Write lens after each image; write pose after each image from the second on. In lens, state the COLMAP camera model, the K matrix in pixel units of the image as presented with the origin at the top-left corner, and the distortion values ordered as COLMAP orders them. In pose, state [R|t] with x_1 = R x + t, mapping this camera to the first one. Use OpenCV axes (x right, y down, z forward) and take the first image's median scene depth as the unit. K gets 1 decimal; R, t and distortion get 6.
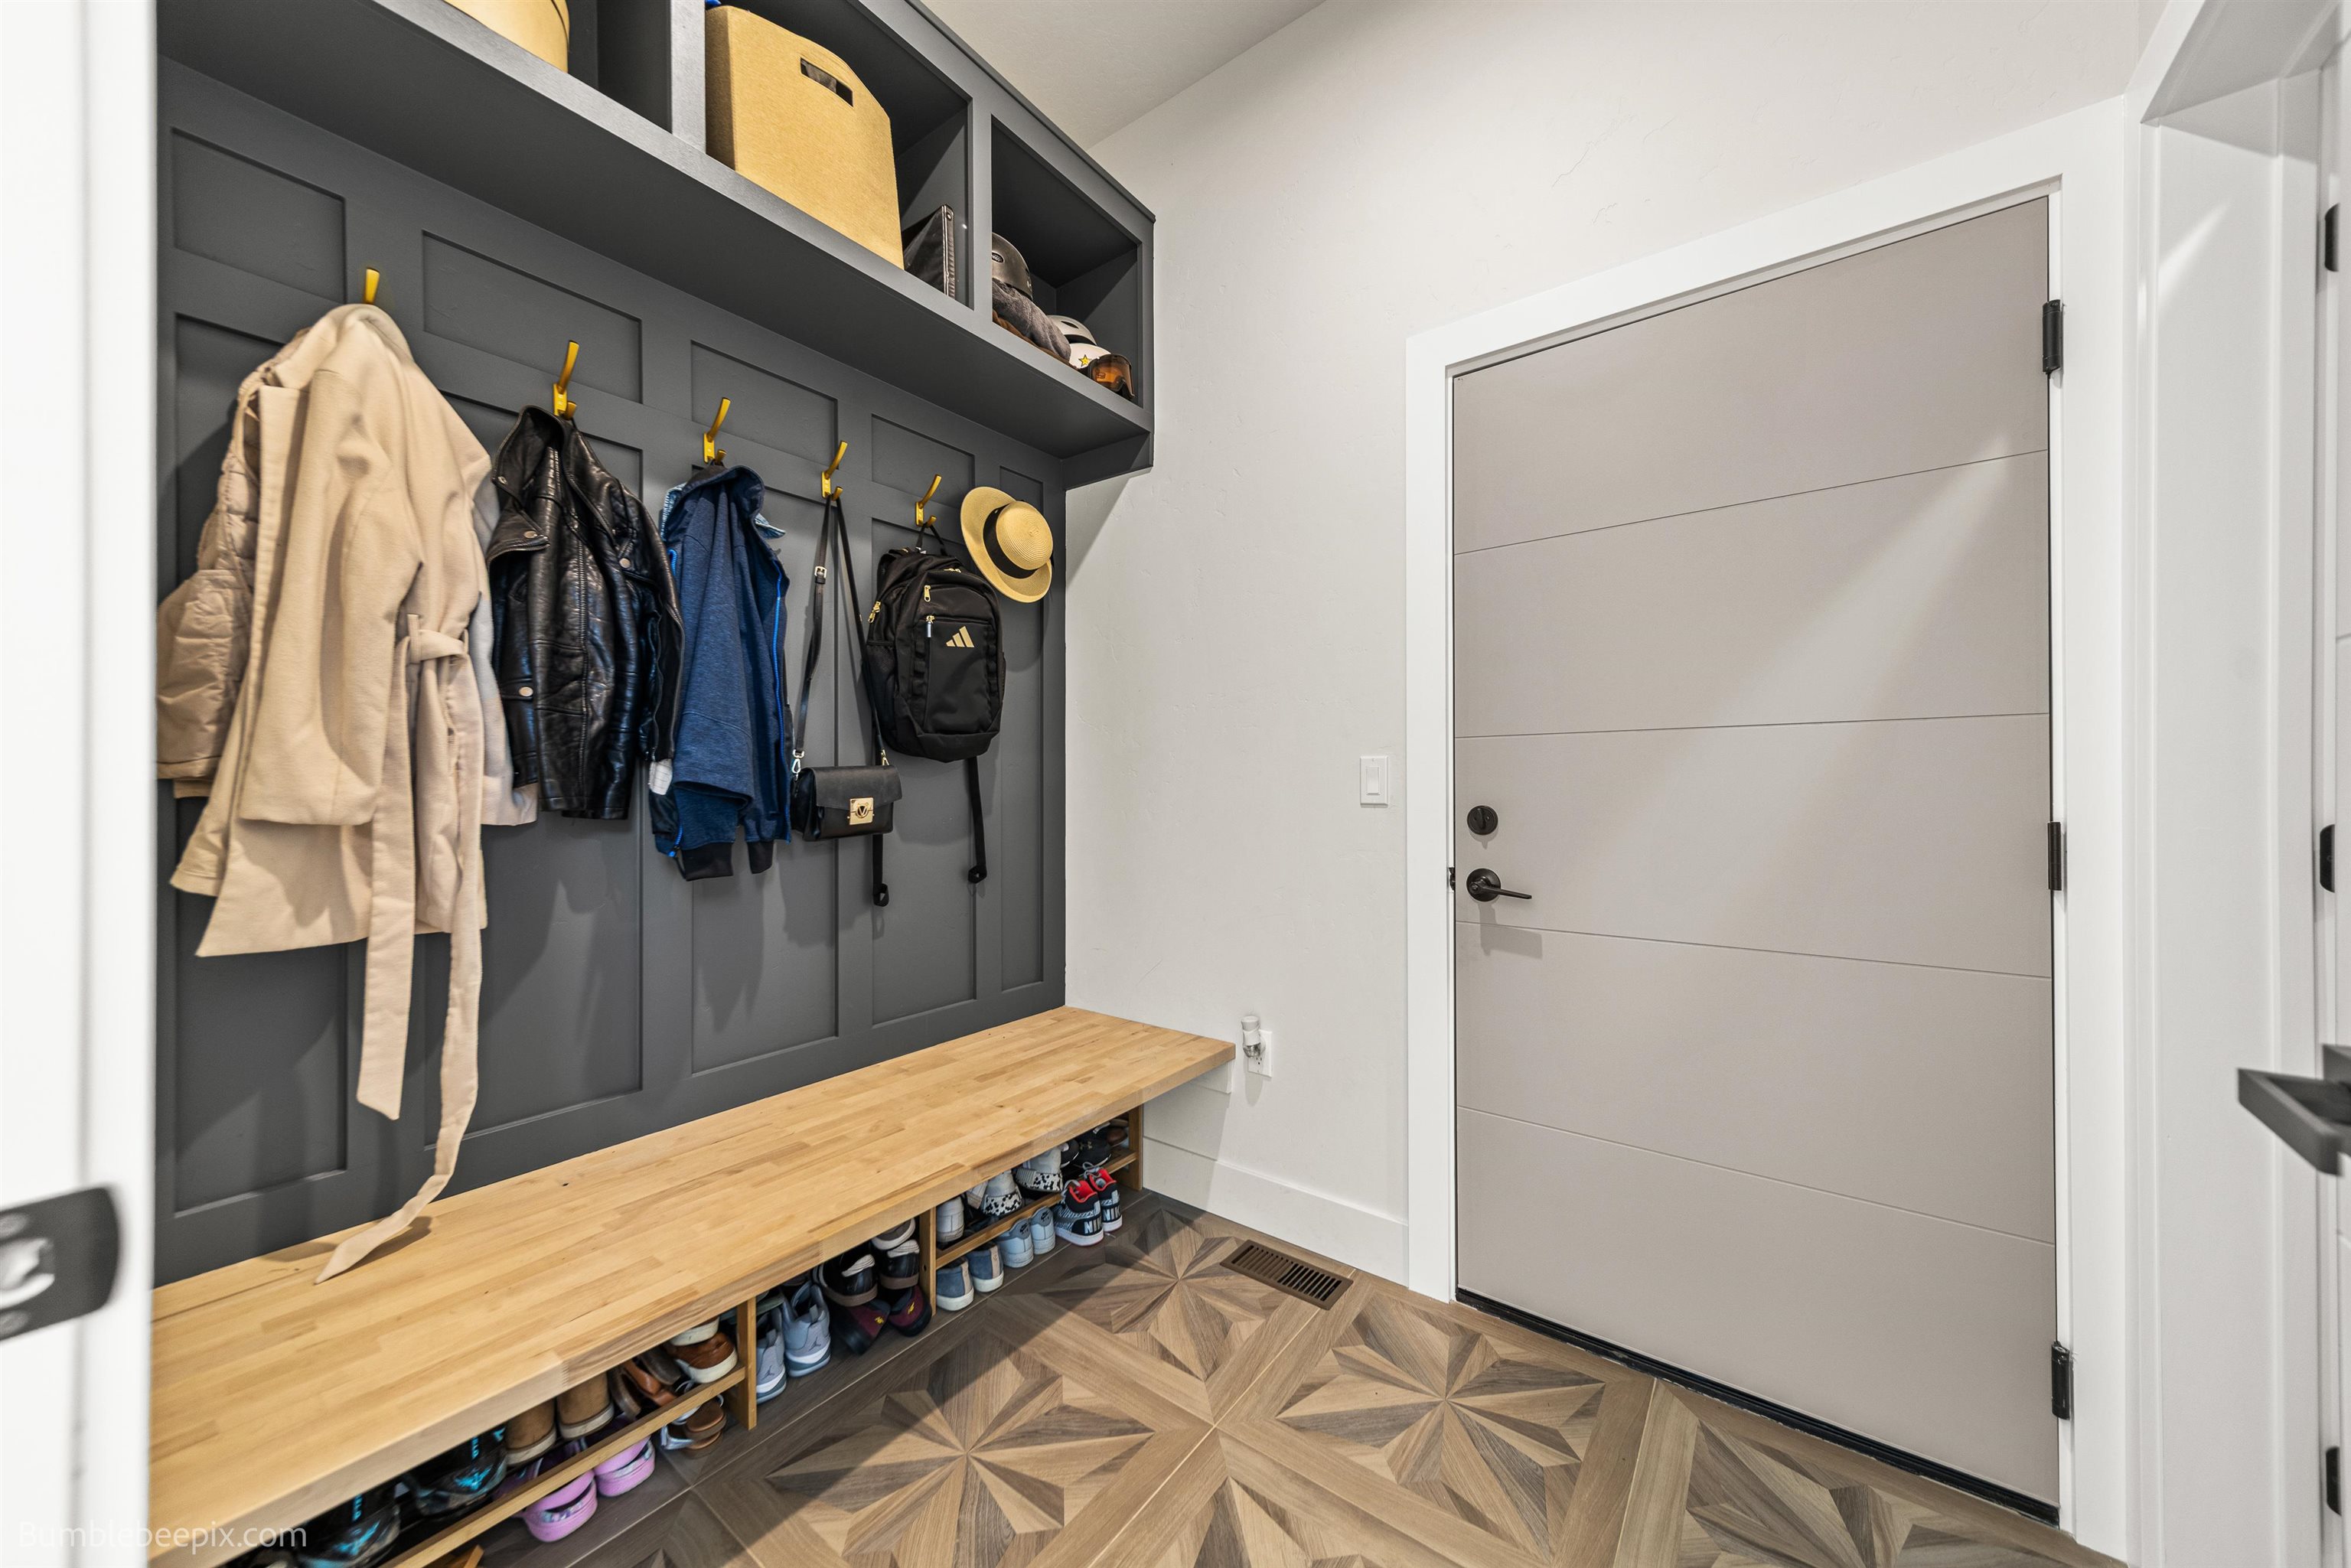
lens RADIAL K [[827.3, 0, 1163.8], [0, 827.3, 781.8], [0, 0, 1]] dist [-0.000210, -0.000006]
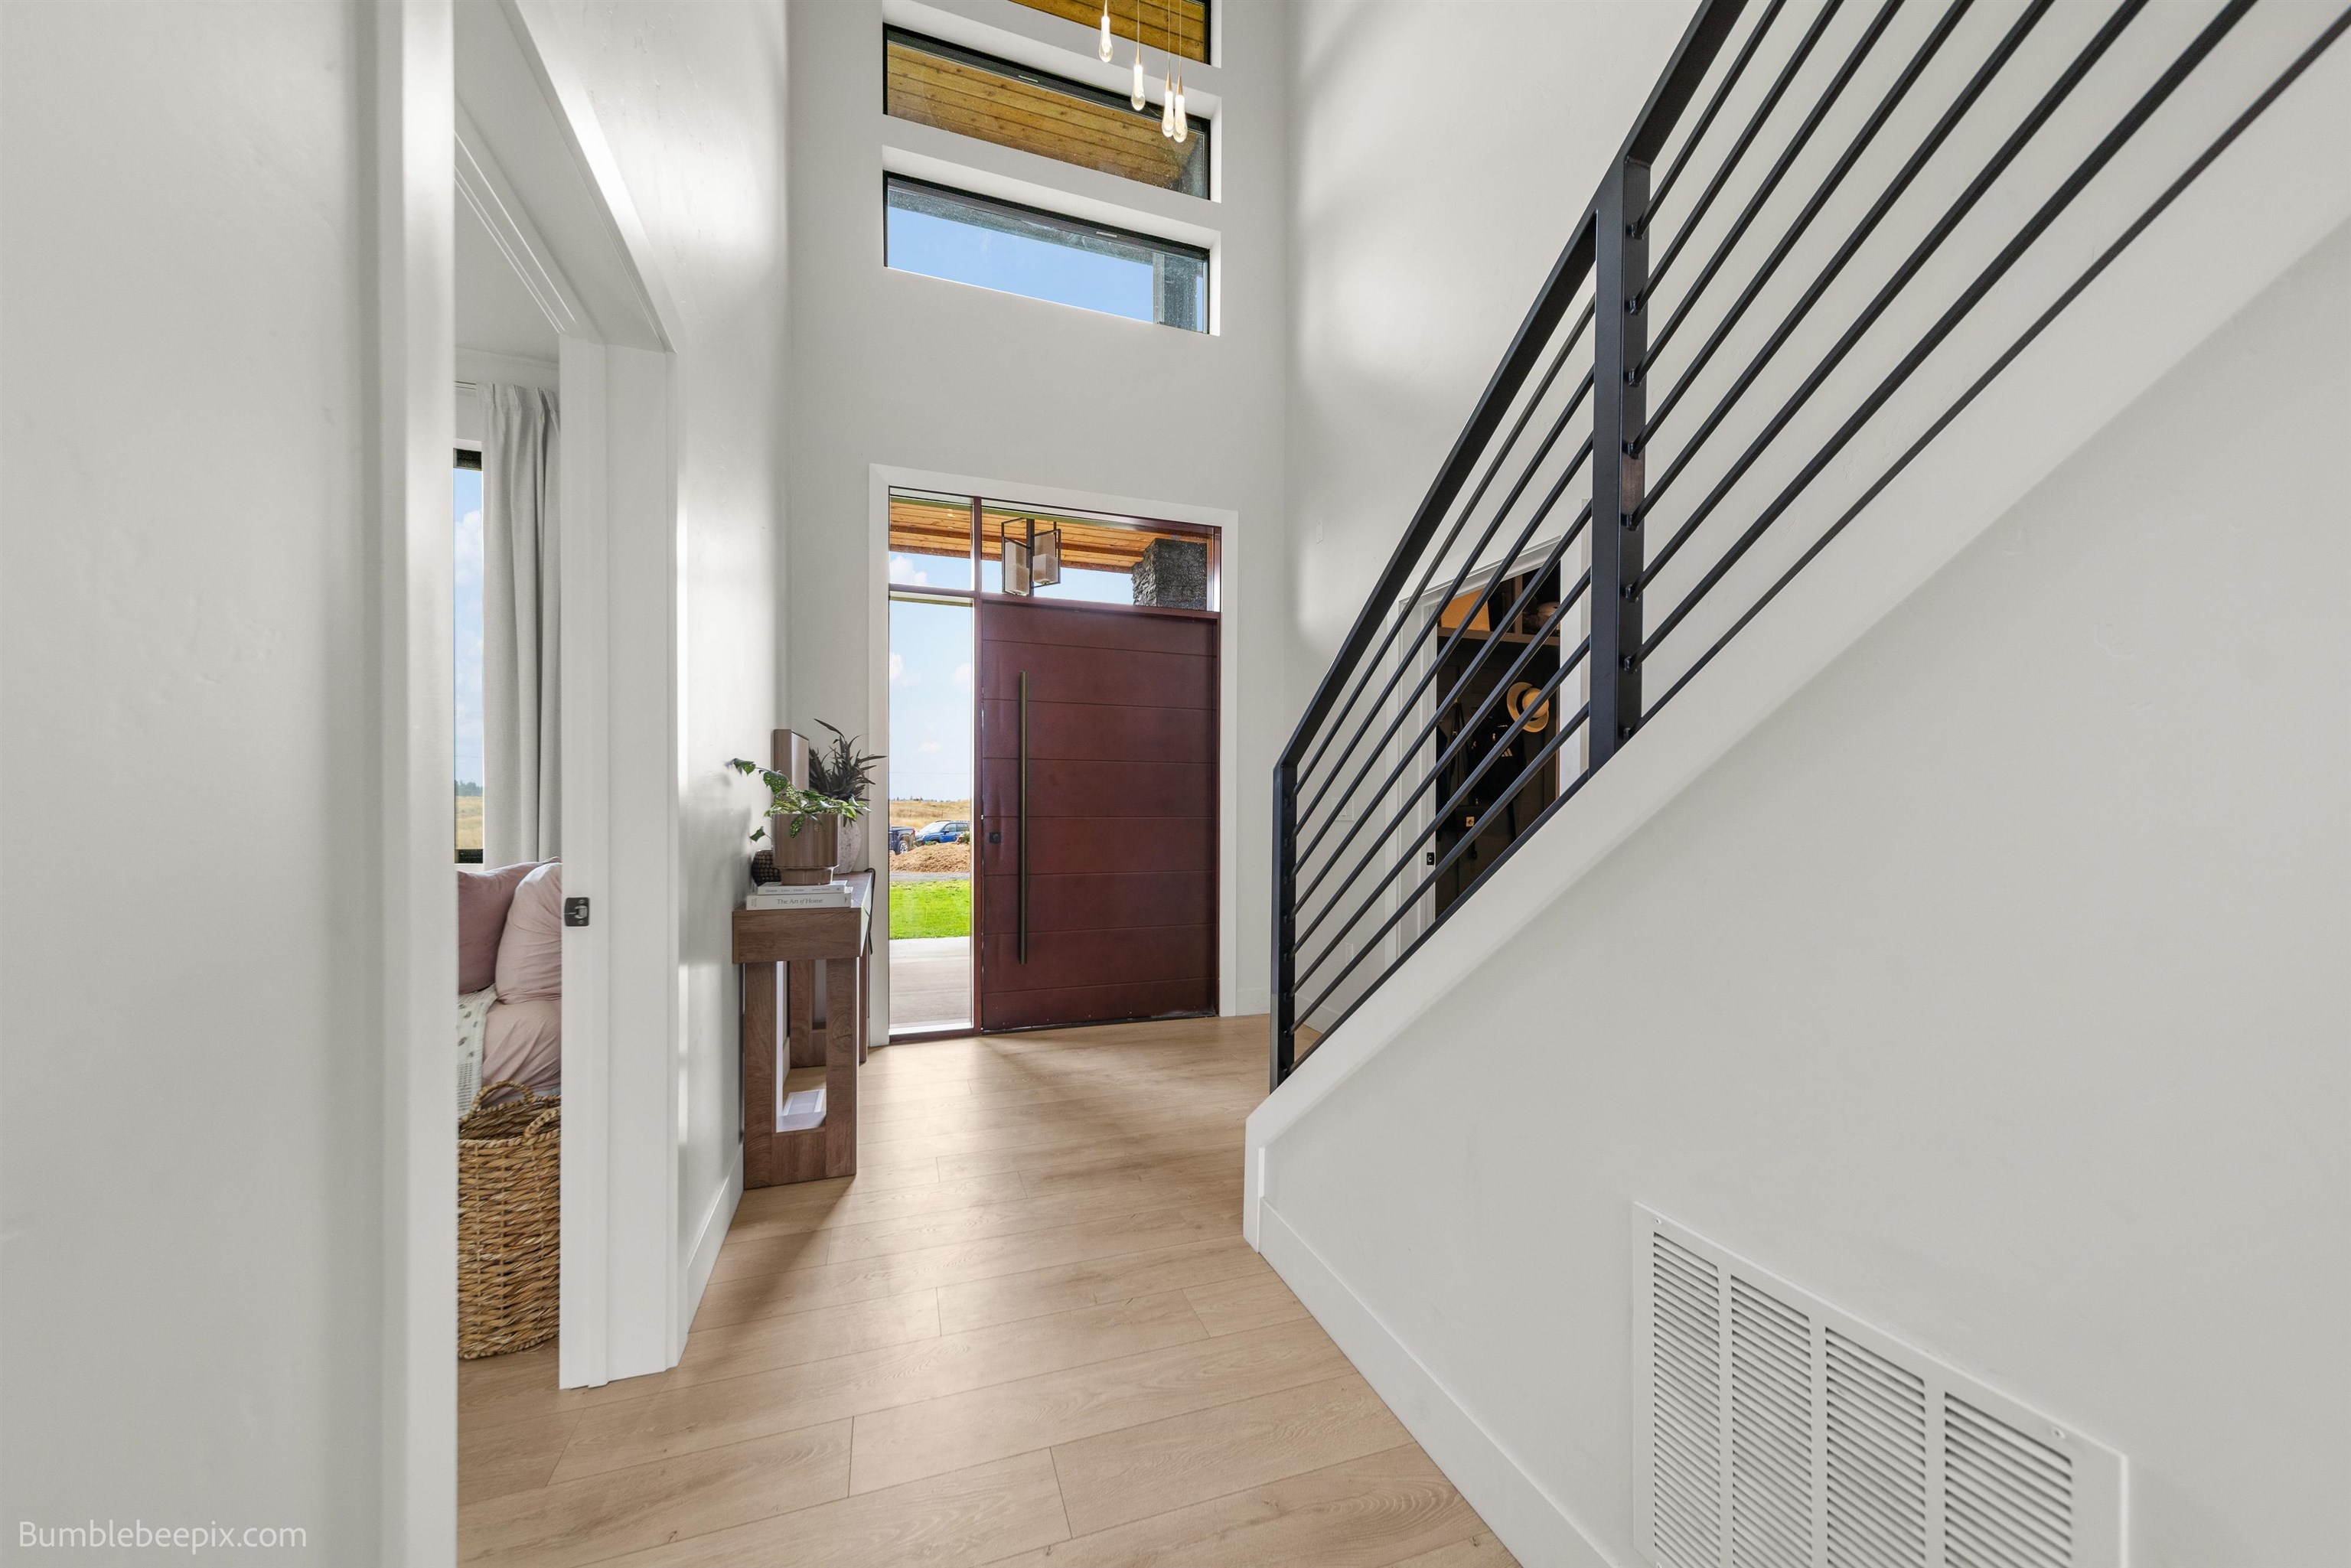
lens RADIAL K [[827.3, 0, 1163.8], [0, 827.3, 781.8], [0, 0, 1]] dist [-0.000210, -0.000006]
pose [[0.825349, -0.015664, -0.564405, 0.269290], [-0.003898, 0.999433, -0.033437, -0.000632], [0.564609, 0.029797, 0.824820, -1.487353]]
